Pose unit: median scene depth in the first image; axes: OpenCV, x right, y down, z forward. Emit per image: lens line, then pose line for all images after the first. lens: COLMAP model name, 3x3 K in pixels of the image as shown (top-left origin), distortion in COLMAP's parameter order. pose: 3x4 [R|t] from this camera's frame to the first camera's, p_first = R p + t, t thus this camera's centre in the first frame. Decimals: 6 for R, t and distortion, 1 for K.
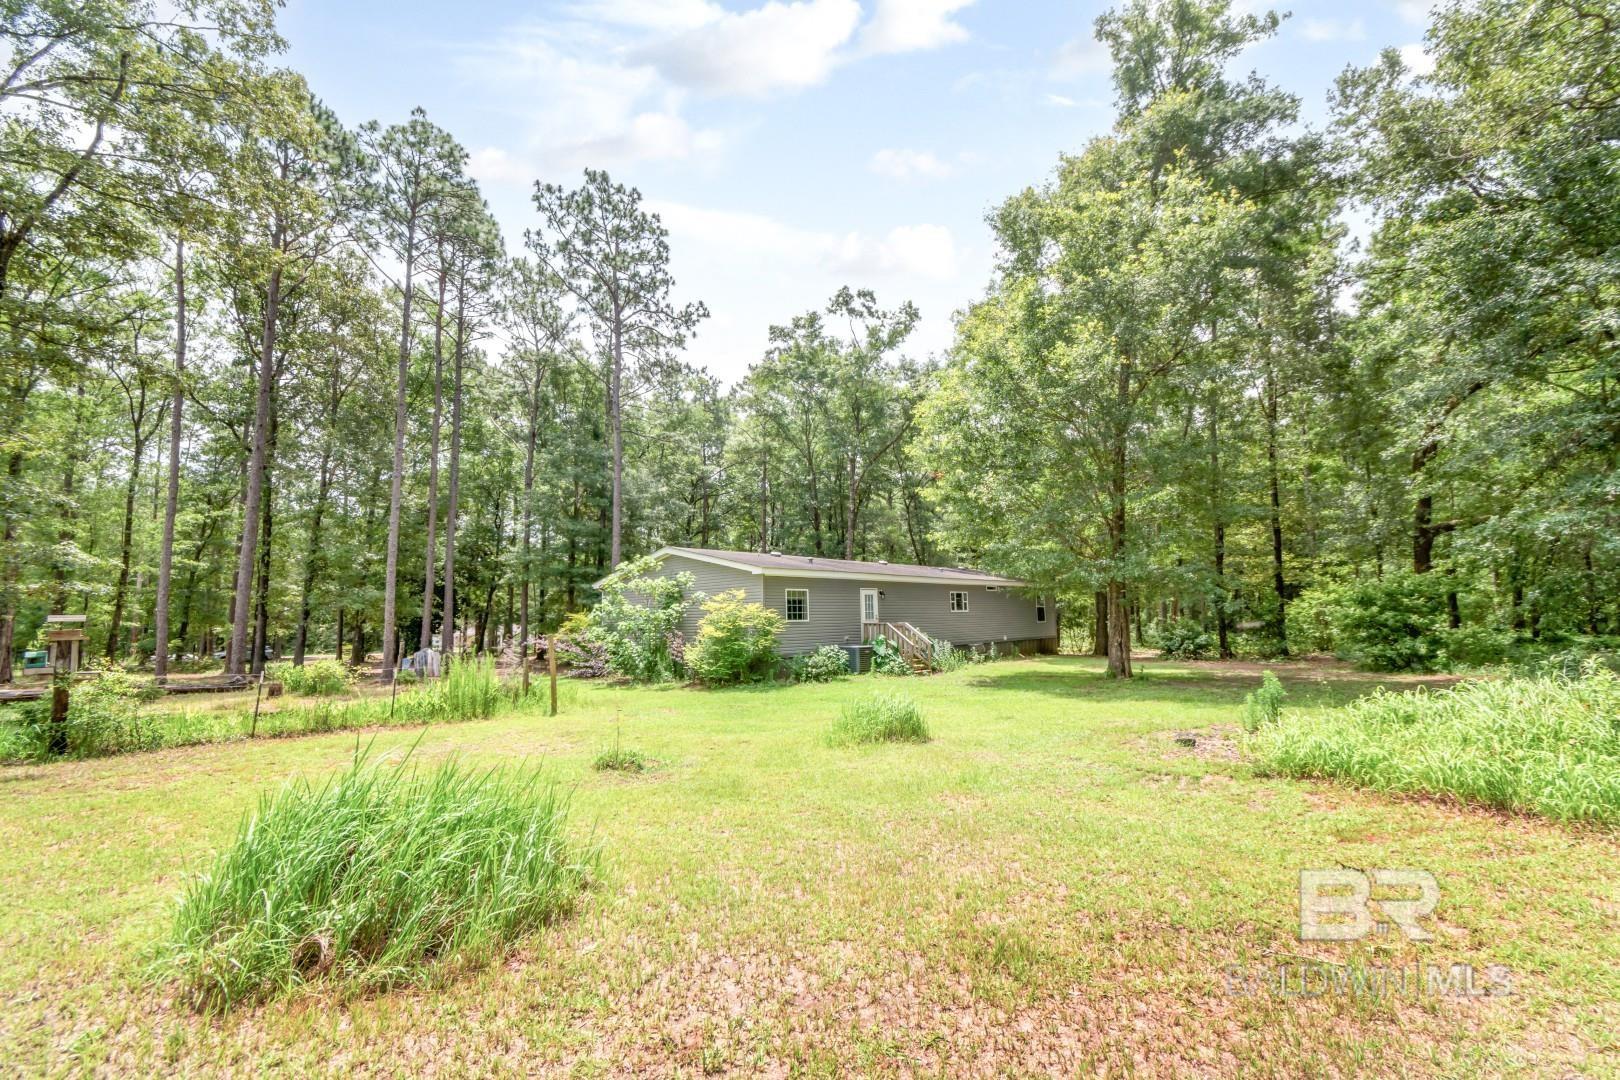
lens RADIAL K [[729.5, 0, 812.9], [0, 729.5, 542.6], [0, 0, 1]] dist [-0.000373, 0.000293]
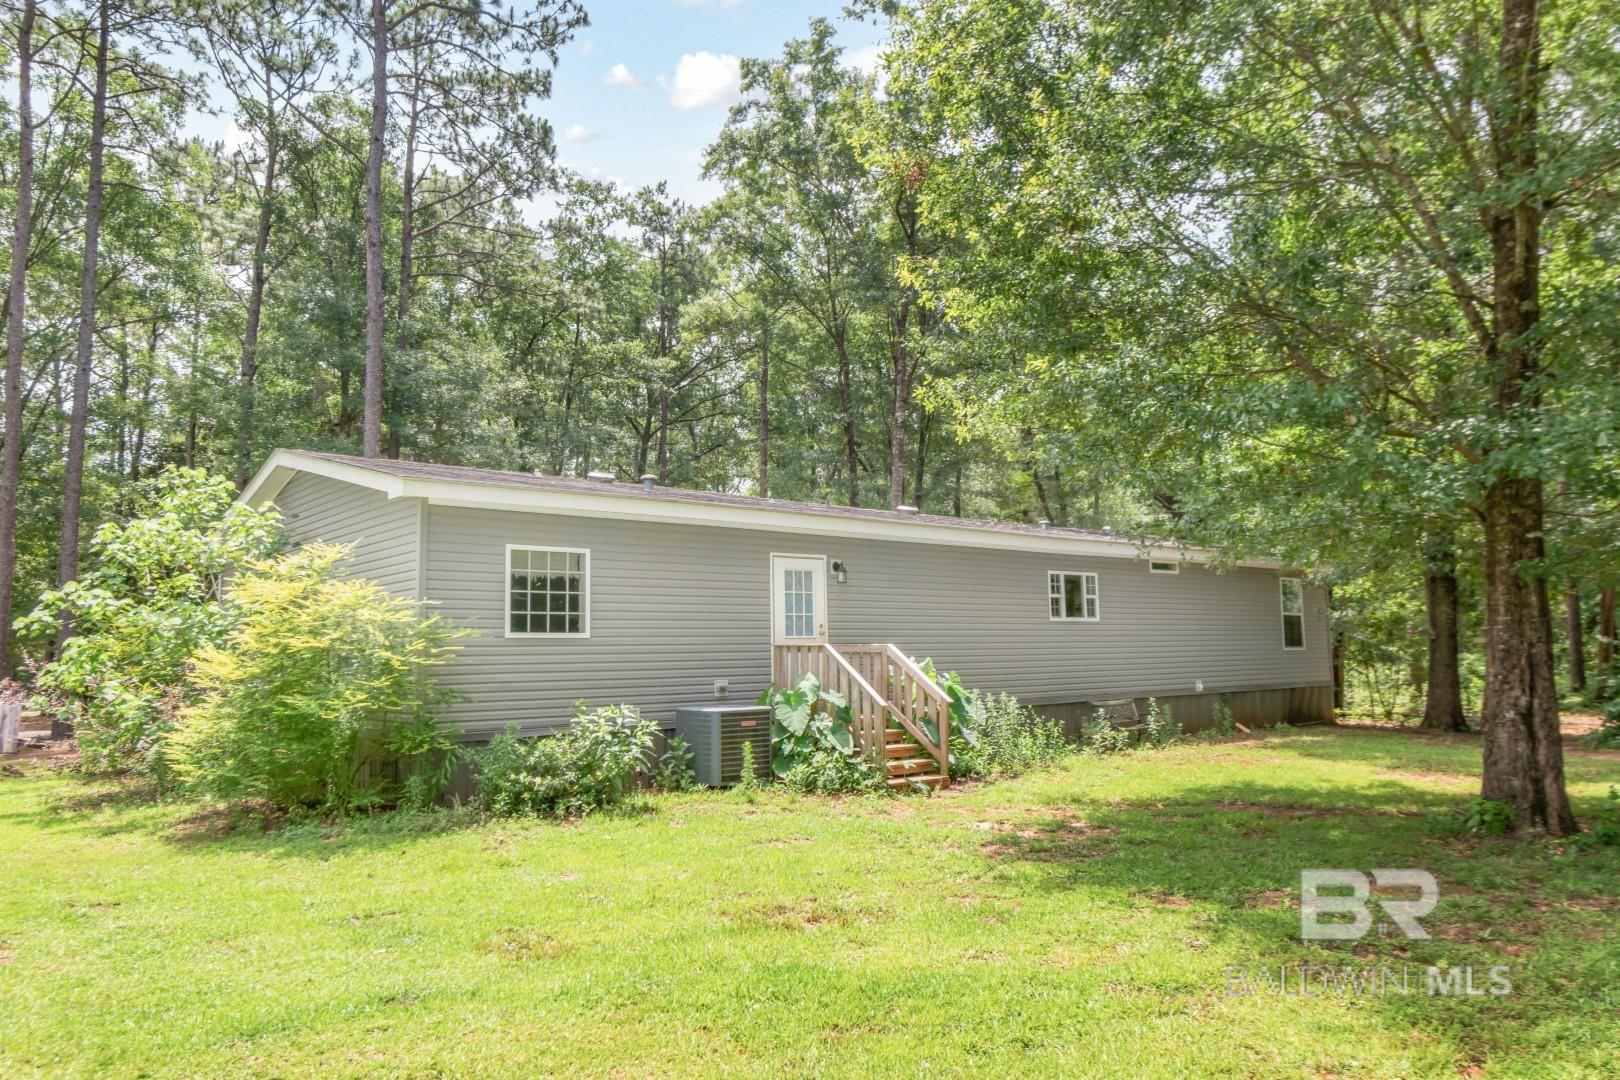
lens RADIAL K [[1098.7, 0, 828.9], [0, 1098.7, 556.8], [0, 0, 1]] dist [0.005177, 0.000297]
pose [[0.992364, -0.005183, -0.123236, 0.162463], [0.007564, 0.999793, 0.018863, 0.053342], [0.123113, -0.019651, 0.992198, 0.433099]]
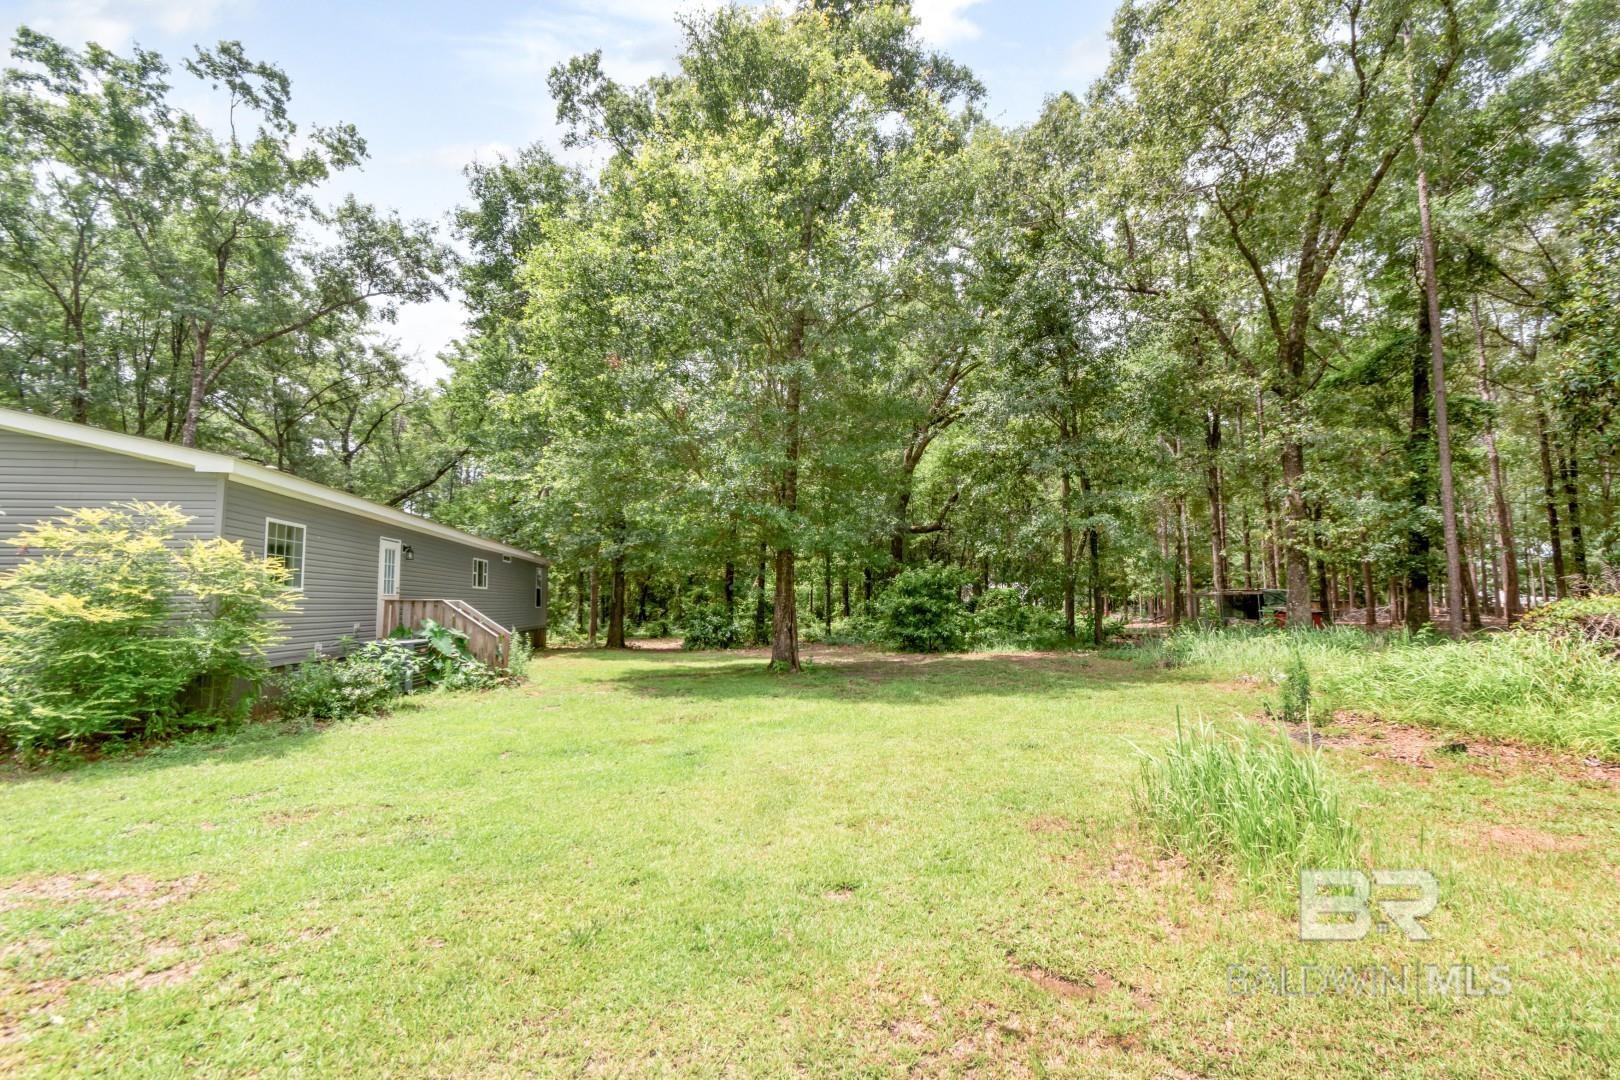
lens RADIAL K [[729.5, 0, 812.9], [0, 729.5, 542.6], [0, 0, 1]] dist [-0.000373, 0.000293]
pose [[0.612803, 0.083162, 0.785848, -0.162901], [-0.086704, 0.995519, -0.037739, 0.058834], [-0.785465, -0.045010, 0.617267, 0.402321]]
